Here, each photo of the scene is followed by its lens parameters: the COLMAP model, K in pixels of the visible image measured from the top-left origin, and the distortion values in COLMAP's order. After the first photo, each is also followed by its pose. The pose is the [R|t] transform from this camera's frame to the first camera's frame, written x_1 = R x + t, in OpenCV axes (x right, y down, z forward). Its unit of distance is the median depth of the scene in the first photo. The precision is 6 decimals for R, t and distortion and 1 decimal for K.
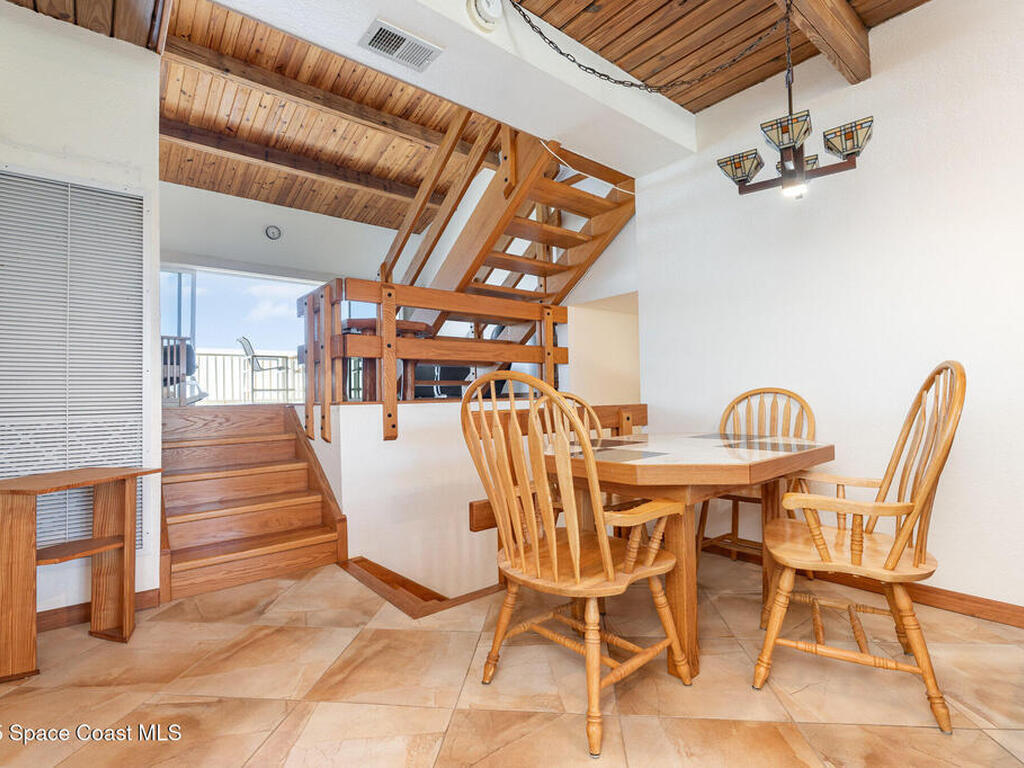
lens RADIAL K [[505.4, 0, 514.1], [0, 505.4, 383.1], [0, 0, 1]] dist [-0.003735, -0.000583]
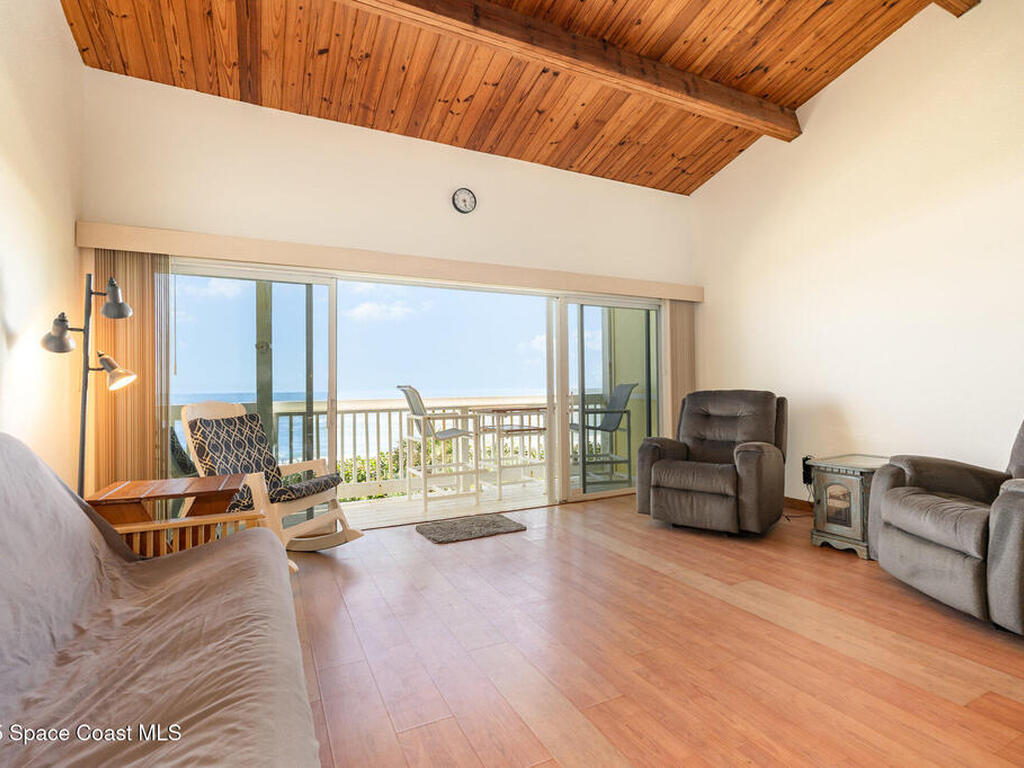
lens RADIAL K [[505.4, 0, 512.4], [0, 505.4, 385.1], [0, 0, 1]] dist [-0.003735, -0.000583]
pose [[0.972986, 0.006360, -0.230776, -0.315864], [-0.001632, 0.999785, 0.020674, -0.117582], [0.230858, -0.019739, 0.972787, 0.505431]]
